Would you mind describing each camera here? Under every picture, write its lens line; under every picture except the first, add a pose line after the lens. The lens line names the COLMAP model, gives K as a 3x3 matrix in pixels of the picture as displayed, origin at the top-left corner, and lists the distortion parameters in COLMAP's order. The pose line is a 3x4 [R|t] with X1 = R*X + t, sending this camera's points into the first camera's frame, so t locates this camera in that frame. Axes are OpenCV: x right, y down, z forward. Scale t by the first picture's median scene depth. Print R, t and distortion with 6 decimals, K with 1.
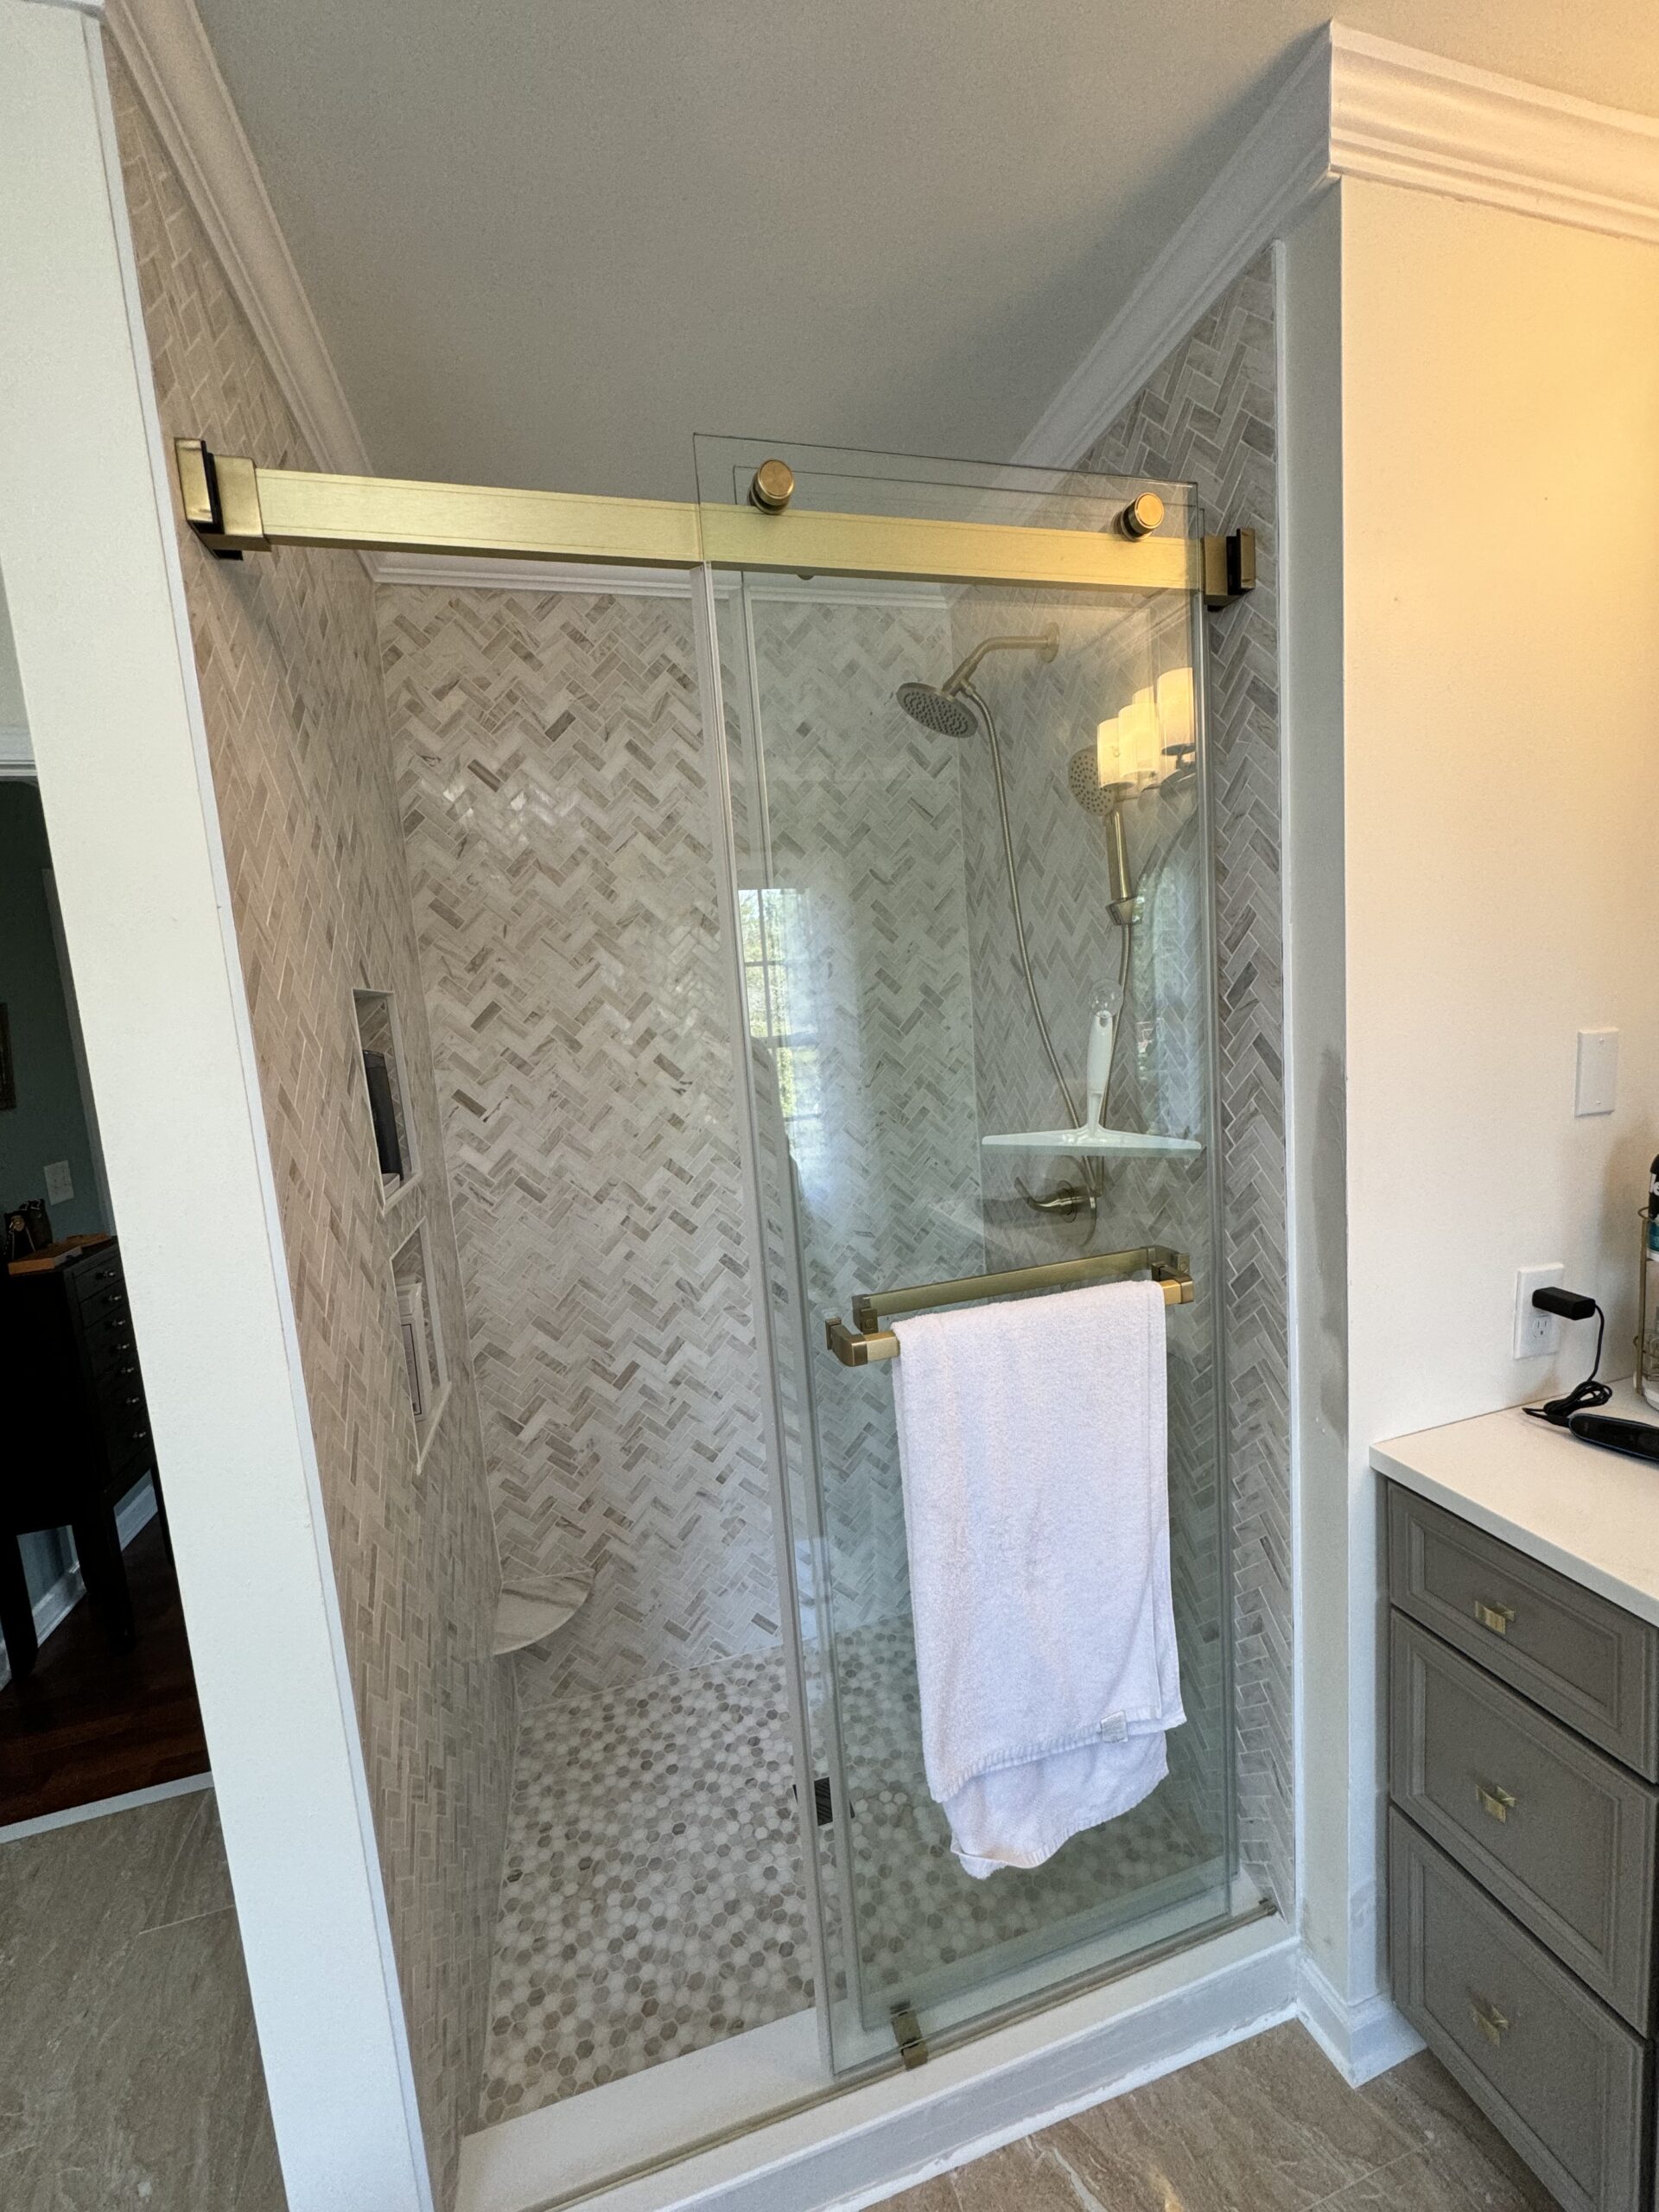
lens RADIAL K [[885.0, 0, 829.5], [0, 885.0, 1106.0], [0, 0, 1]] dist [-0.002610, 0.000703]
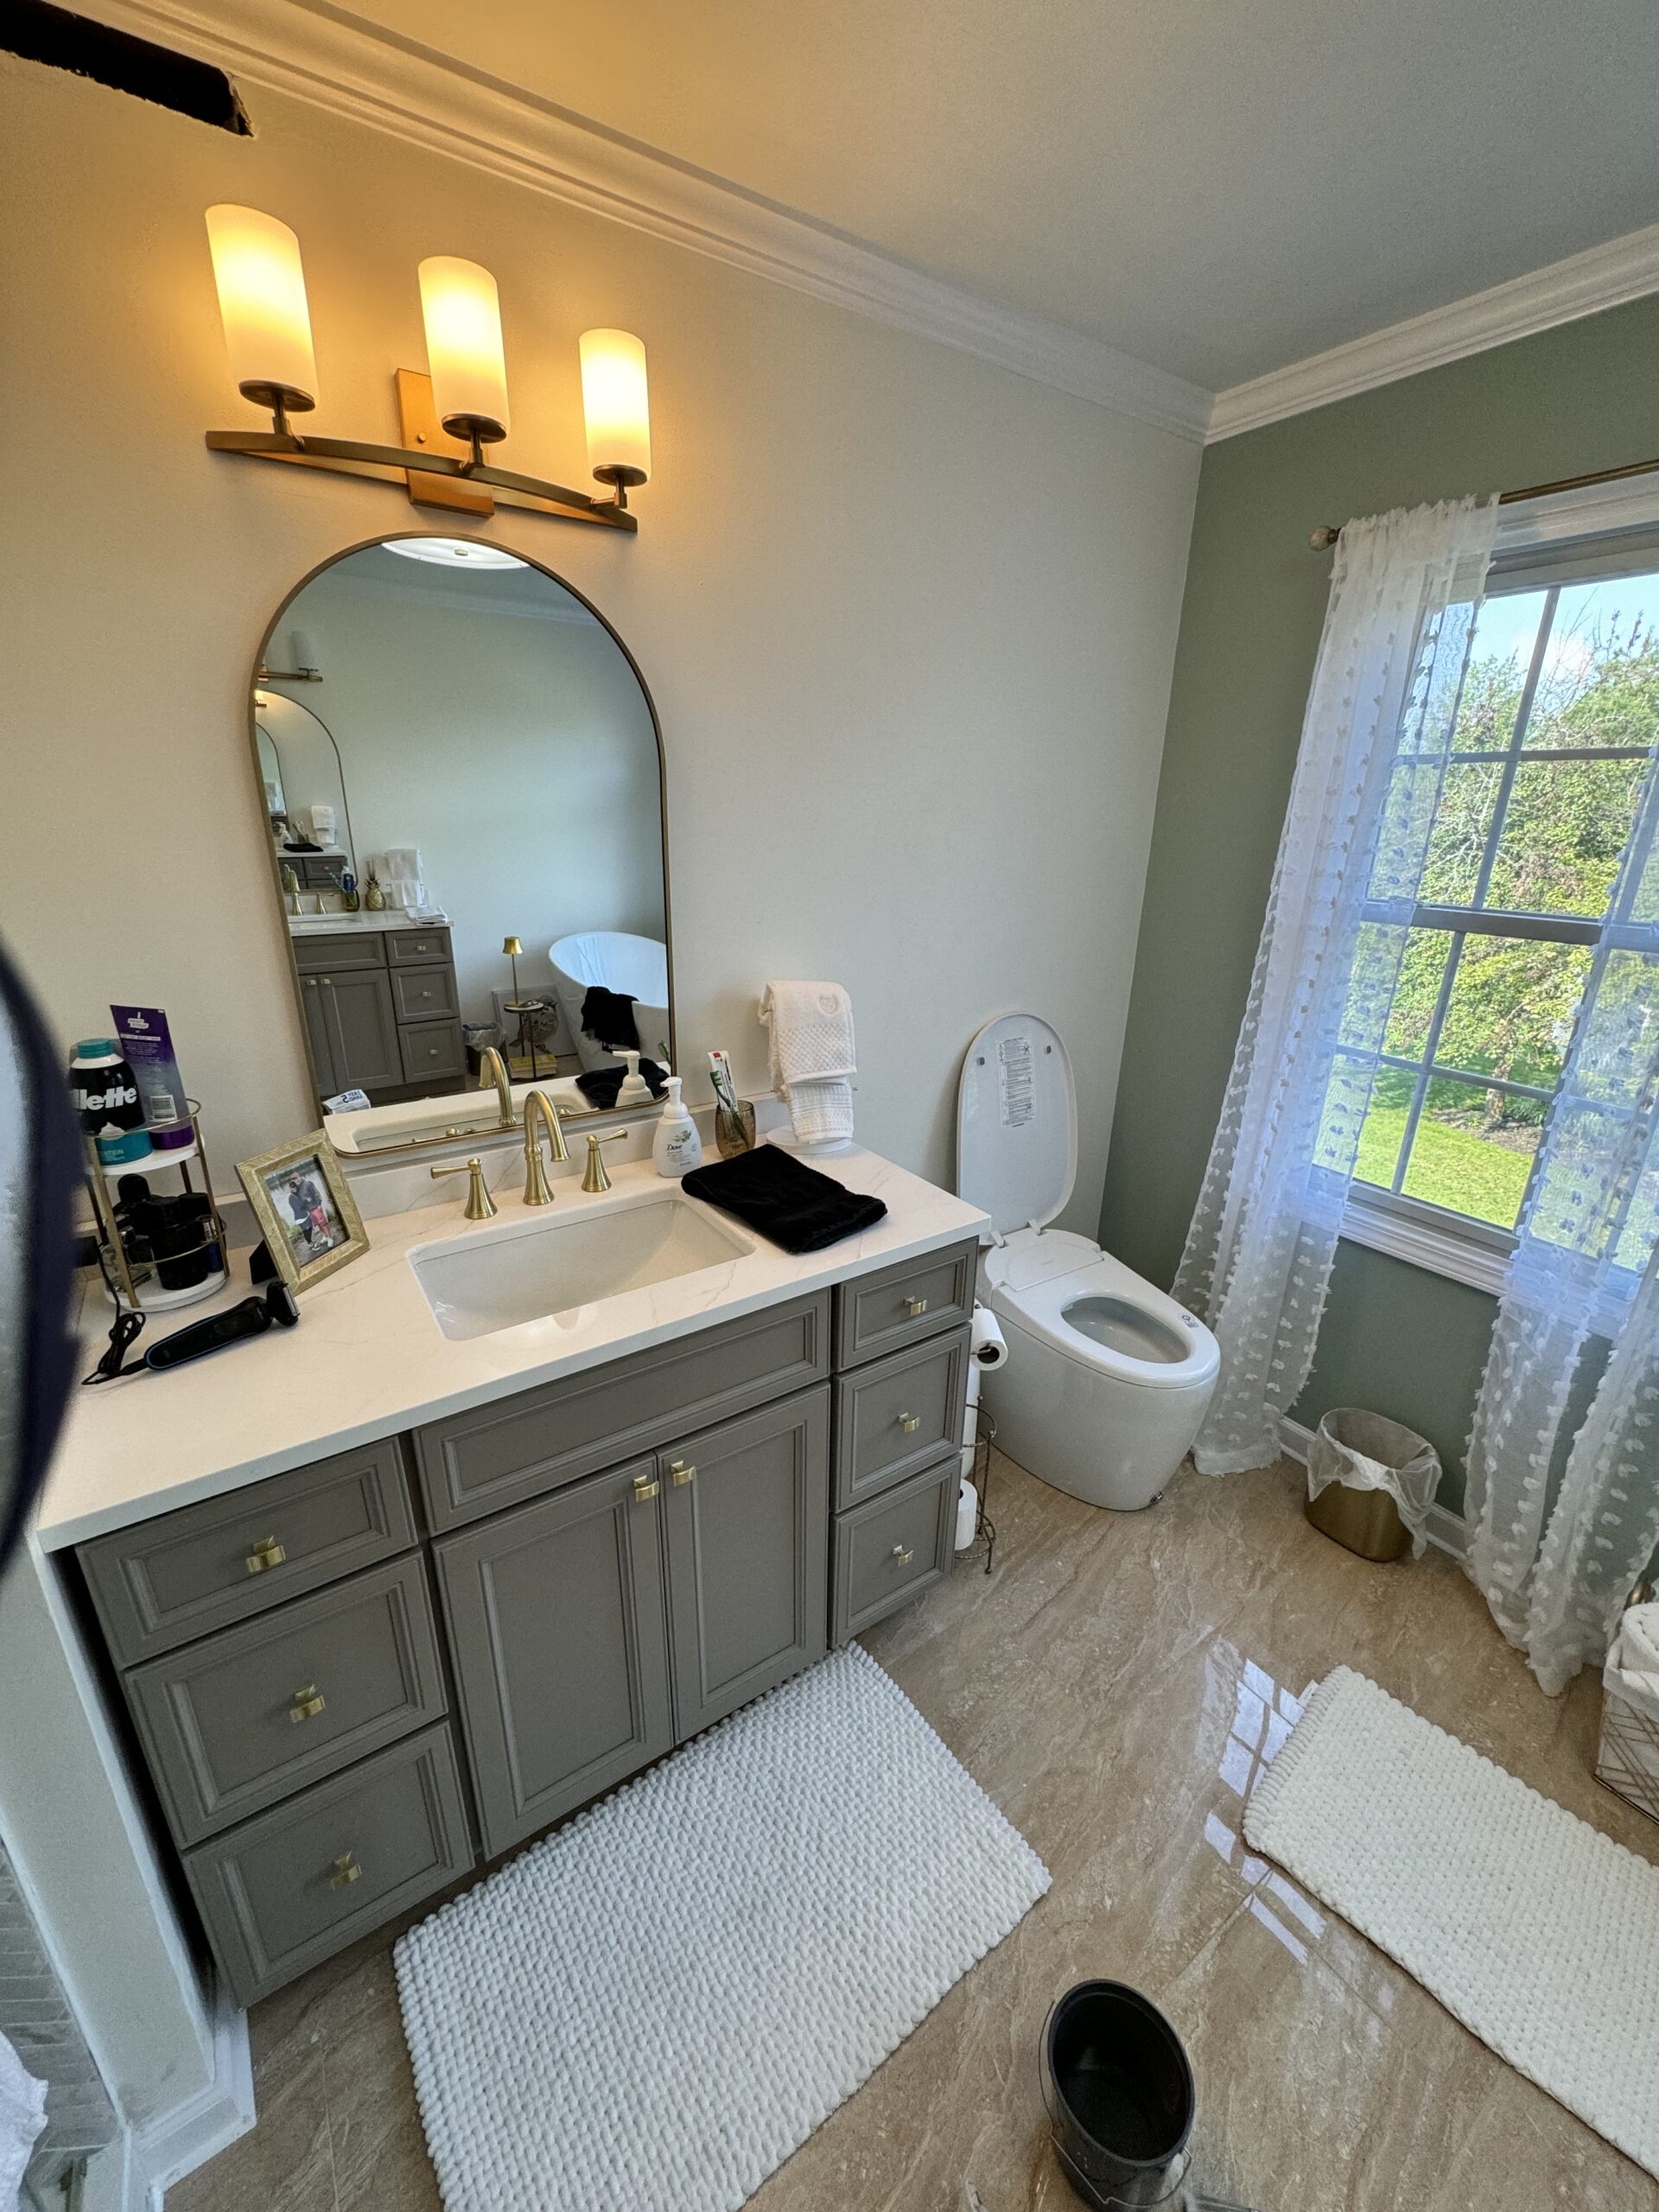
lens RADIAL K [[885.0, 0, 829.5], [0, 885.0, 1106.0], [0, 0, 1]] dist [-0.002610, 0.000703]
pose [[-0.323612, -0.242062, 0.914703, -0.114571], [0.118809, 0.948675, 0.293086, -0.052786], [-0.938701, 0.203521, -0.278244, 0.311845]]
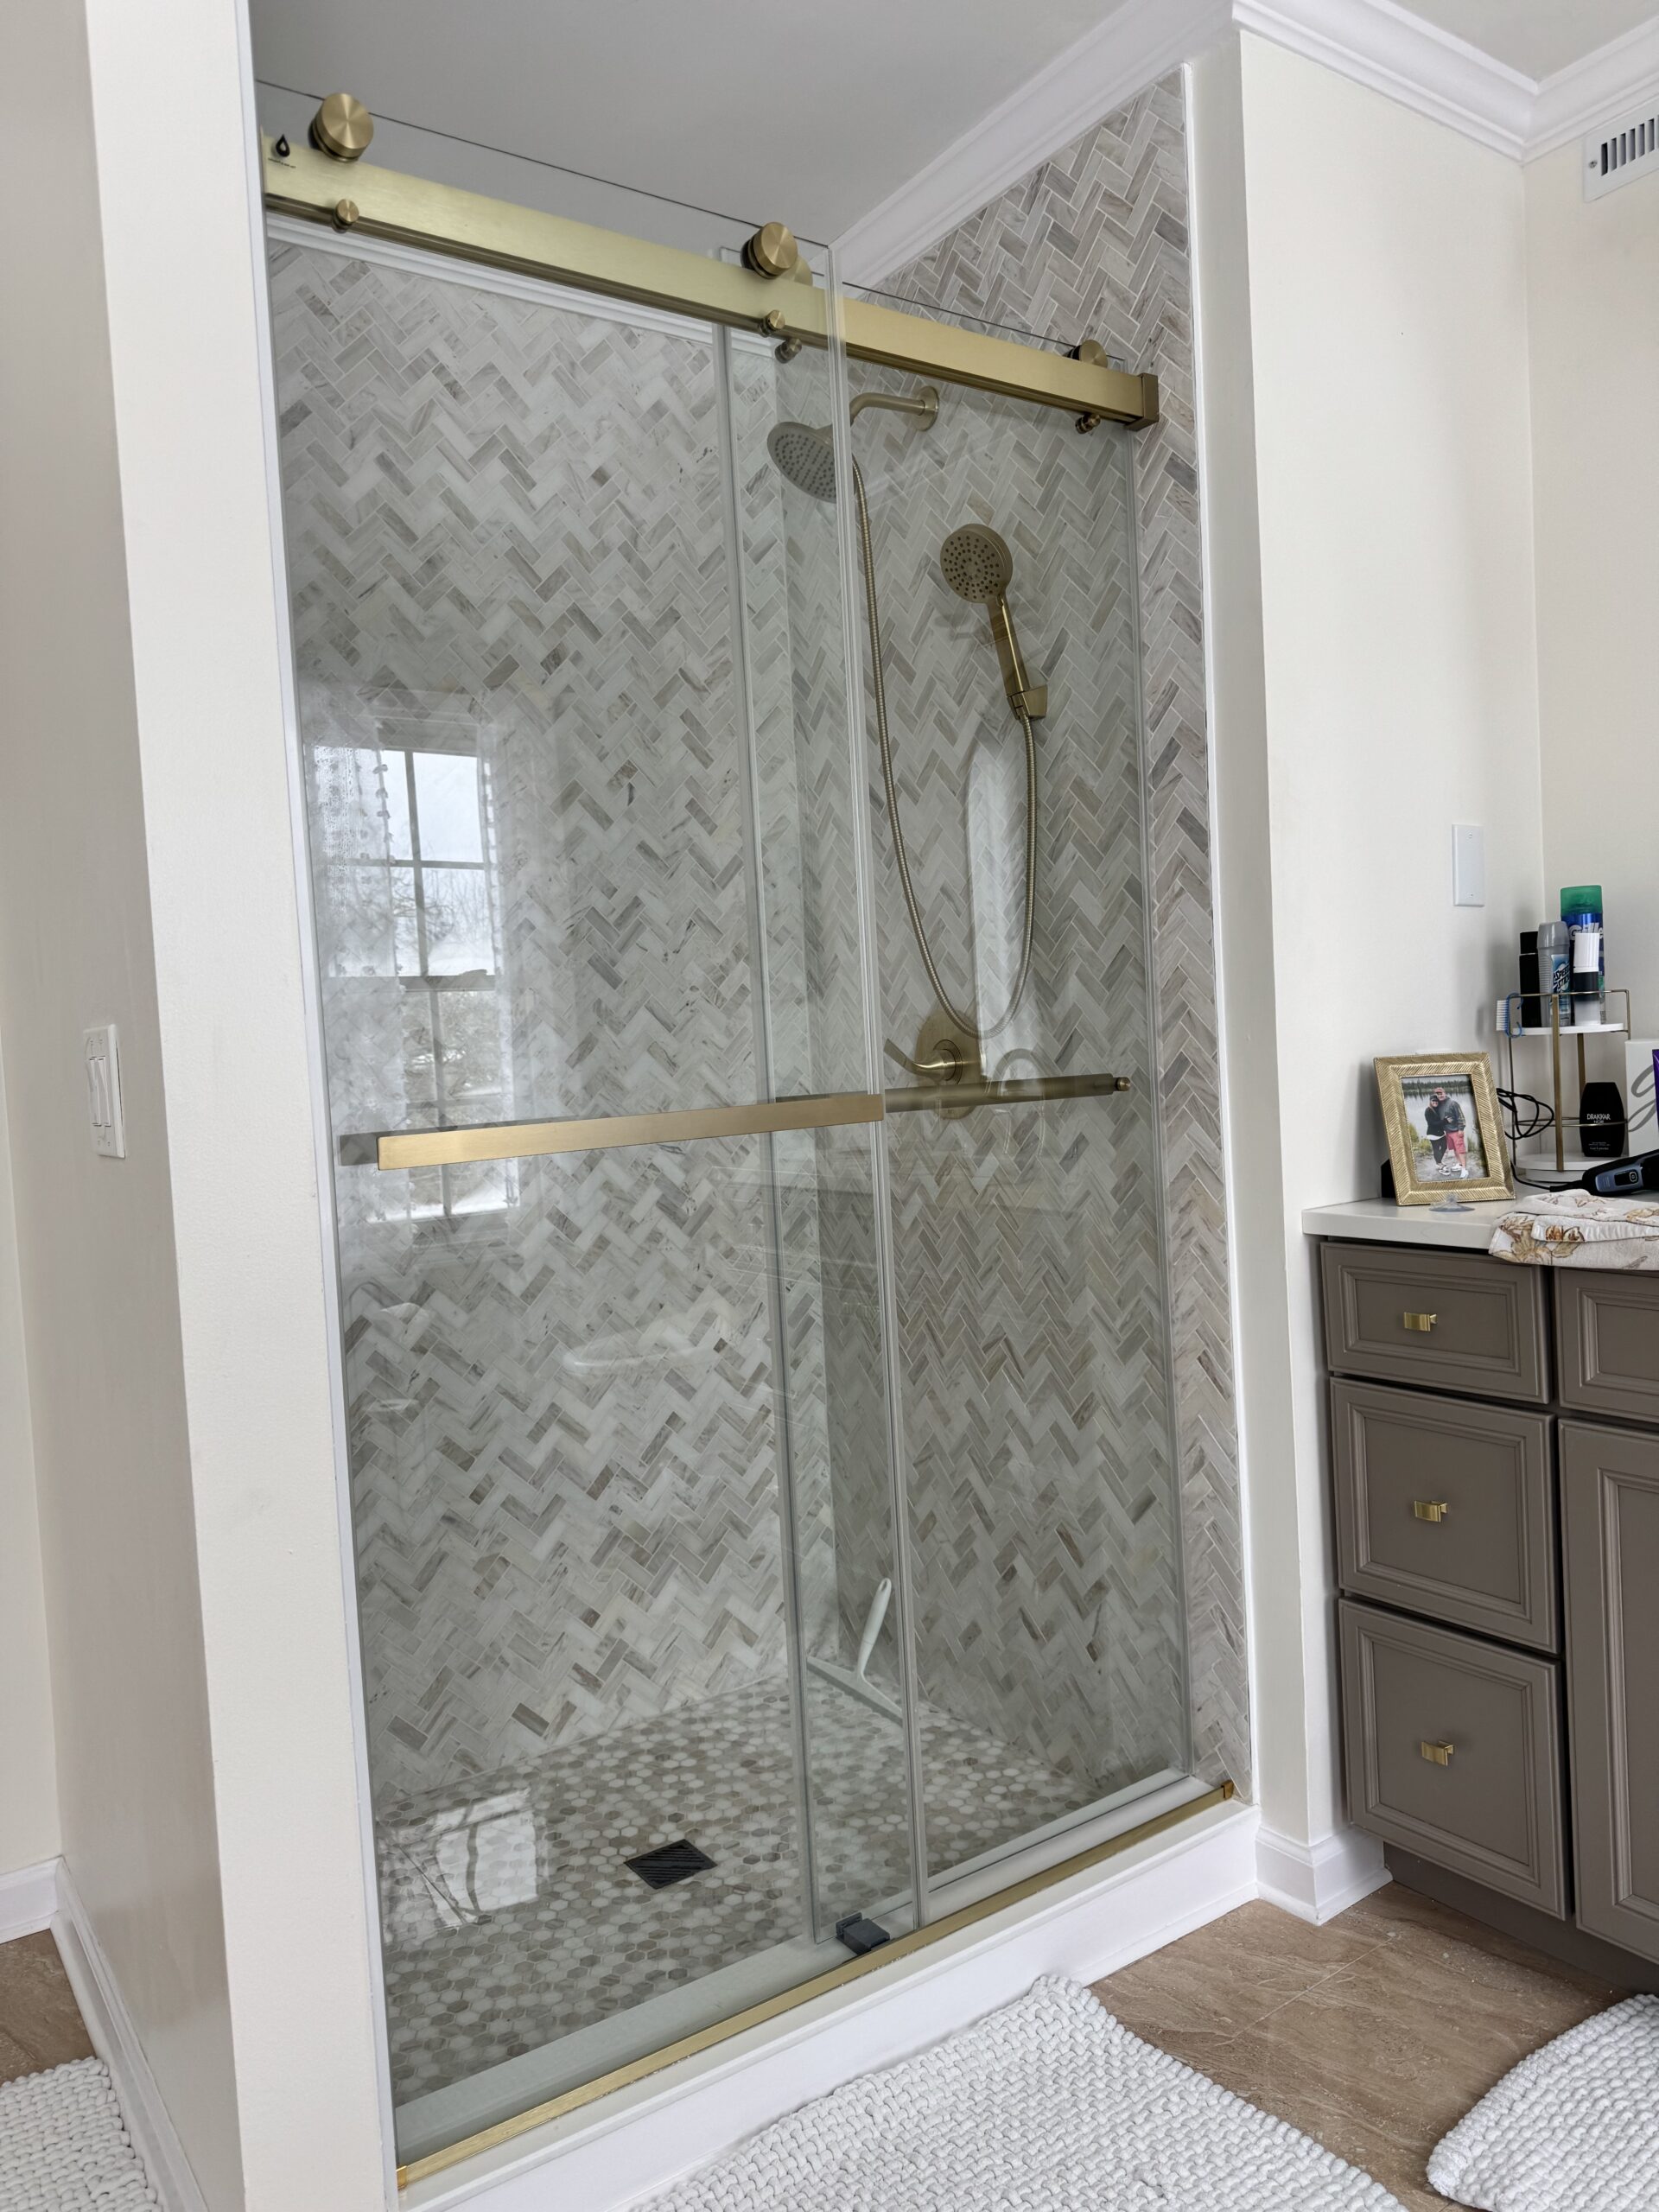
lens RADIAL K [[1558.9, 0, 829.5], [0, 1558.9, 1106.0], [0, 0, 1]] dist [0.172137, -0.368006]
pose [[0.944423, 0.010189, 0.328574, -0.293736], [0.021671, 0.995416, -0.093156, 0.255887], [-0.328017, 0.095099, 0.939873, -0.314516]]
